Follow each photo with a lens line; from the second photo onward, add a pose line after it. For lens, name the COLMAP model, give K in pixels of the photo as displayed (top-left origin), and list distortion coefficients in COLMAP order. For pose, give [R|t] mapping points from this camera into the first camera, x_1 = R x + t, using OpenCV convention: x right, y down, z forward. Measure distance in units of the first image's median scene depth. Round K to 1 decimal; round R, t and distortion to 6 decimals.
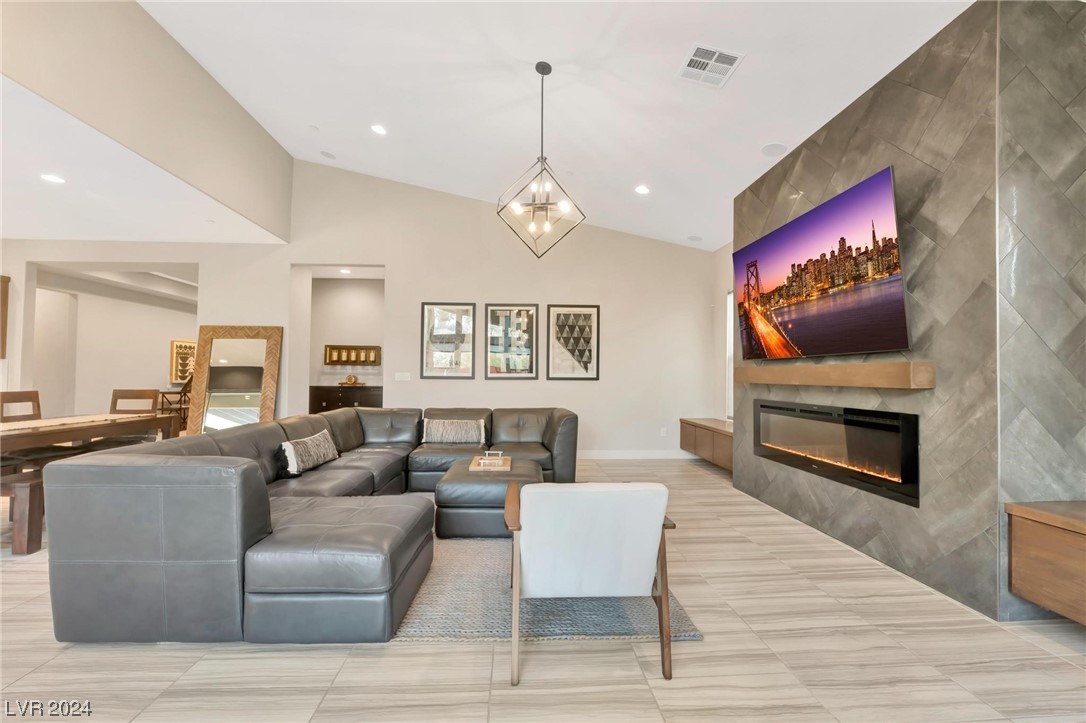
lens RADIAL K [[446.0, 0, 541.2], [0, 446.0, 359.9], [0, 0, 1]] dist [-0.026633, 0.001575]
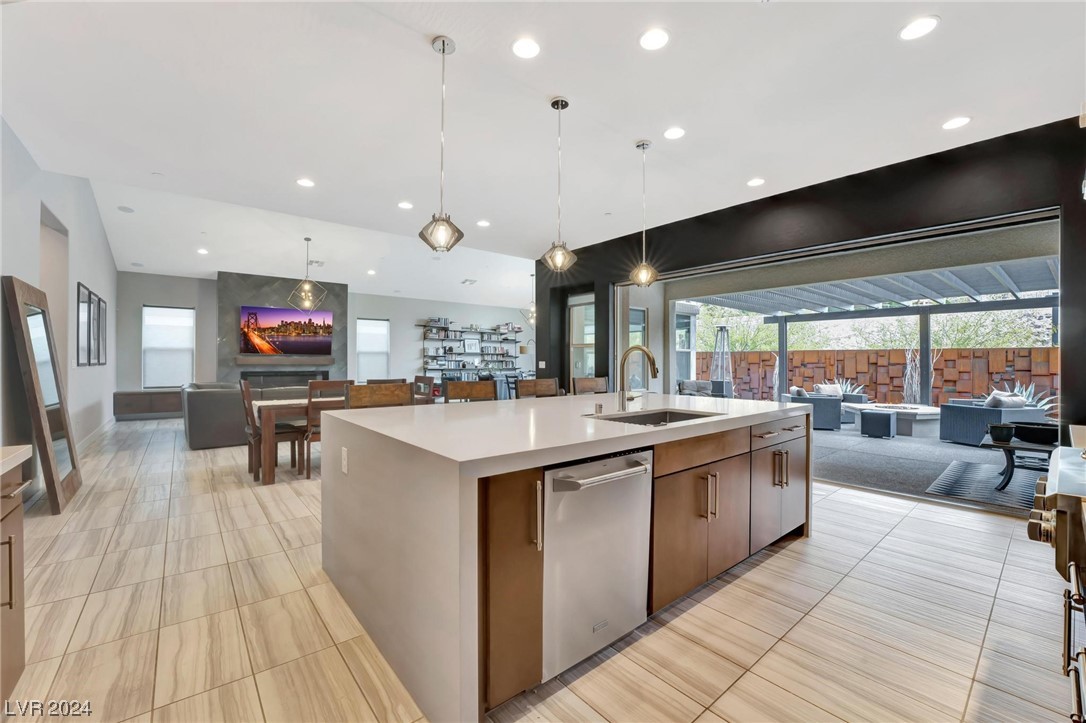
lens RADIAL K [[446.0, 0, 545.8], [0, 446.0, 362.5], [0, 0, 1]] dist [-0.026633, 0.001575]
pose [[-0.586308, -0.009449, 0.810033, -2.581871], [-0.028628, 0.999549, -0.009061, 0.019804], [-0.809582, -0.028502, -0.586314, 1.257924]]
